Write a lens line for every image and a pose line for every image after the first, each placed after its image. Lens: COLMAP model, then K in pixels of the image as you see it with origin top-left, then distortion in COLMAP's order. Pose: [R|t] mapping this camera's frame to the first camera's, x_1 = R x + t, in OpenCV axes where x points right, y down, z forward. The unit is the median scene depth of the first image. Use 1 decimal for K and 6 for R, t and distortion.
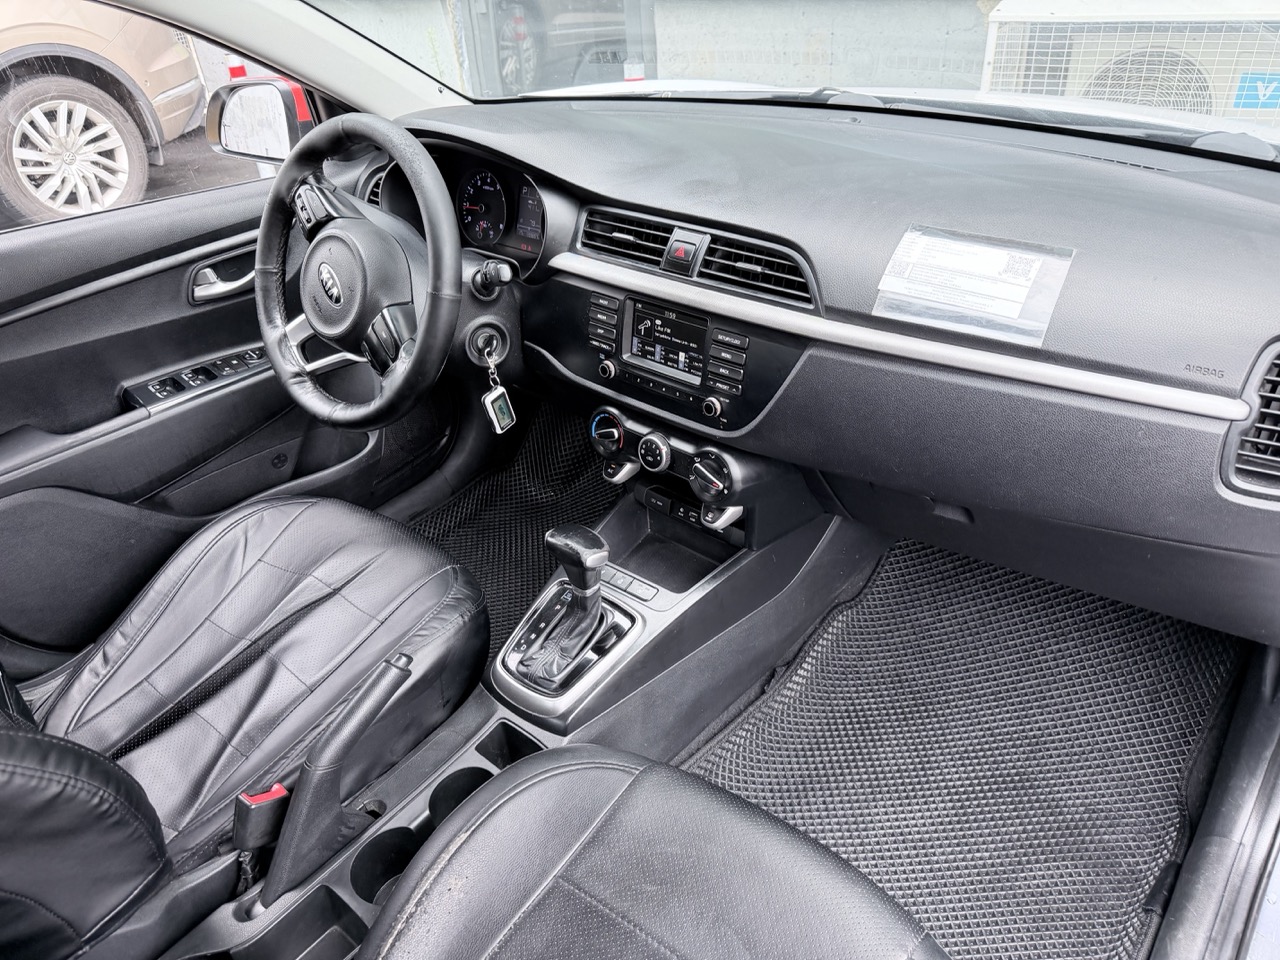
lens RADIAL K [[896.6, 0, 645.1], [0, 896.6, 476.6], [0, 0, 1]] dist [0.058496, -0.066883]
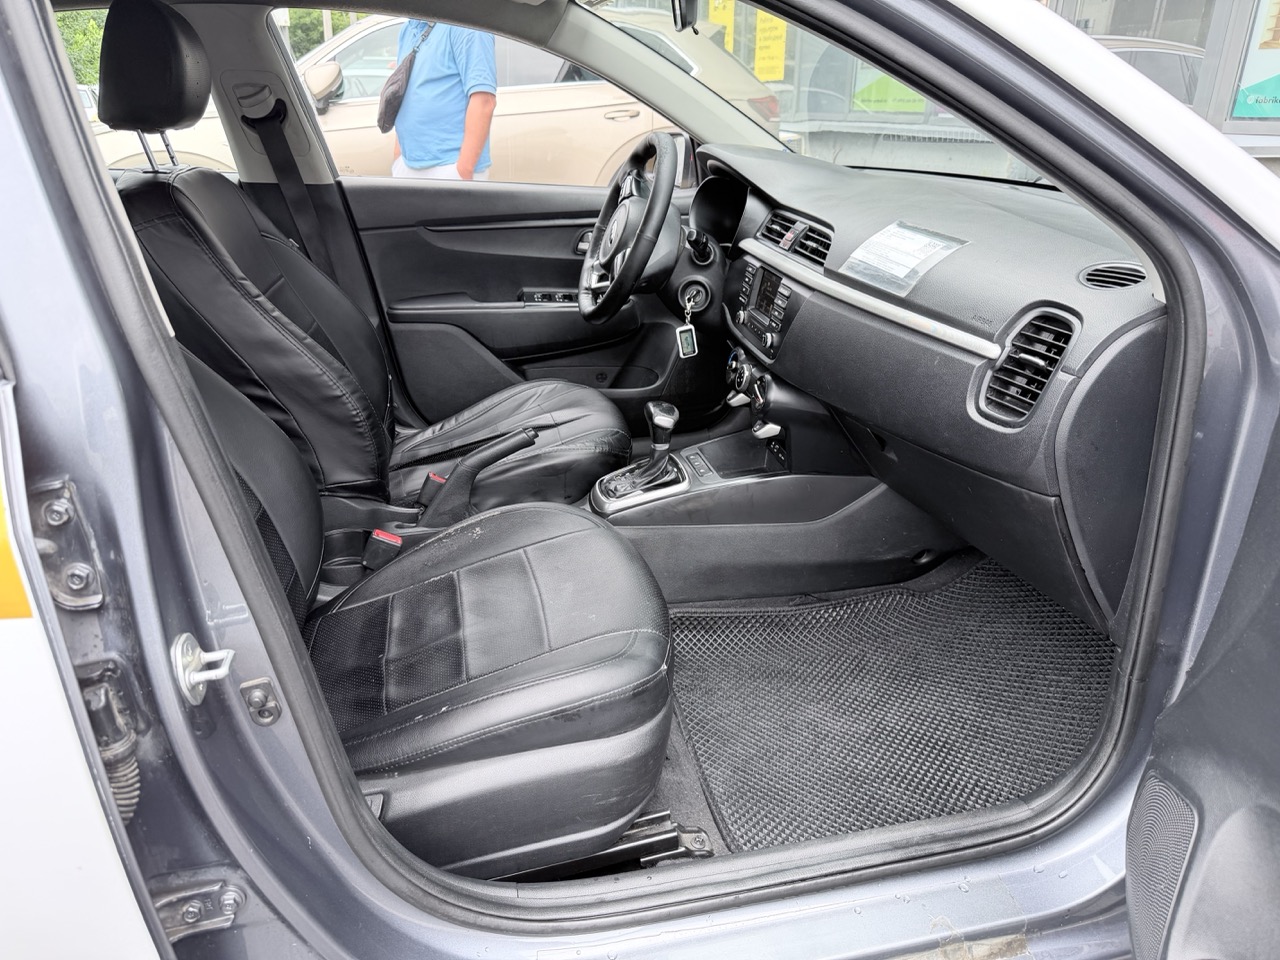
lens RADIAL K [[896.6, 0, 645.1], [0, 896.6, 476.6], [0, 0, 1]] dist [0.058496, -0.066883]
pose [[0.786200, 0.298455, -0.541123, 0.753797], [-0.375322, 0.926255, -0.034433, 0.242073], [0.490941, 0.230167, 0.840238, -0.226336]]
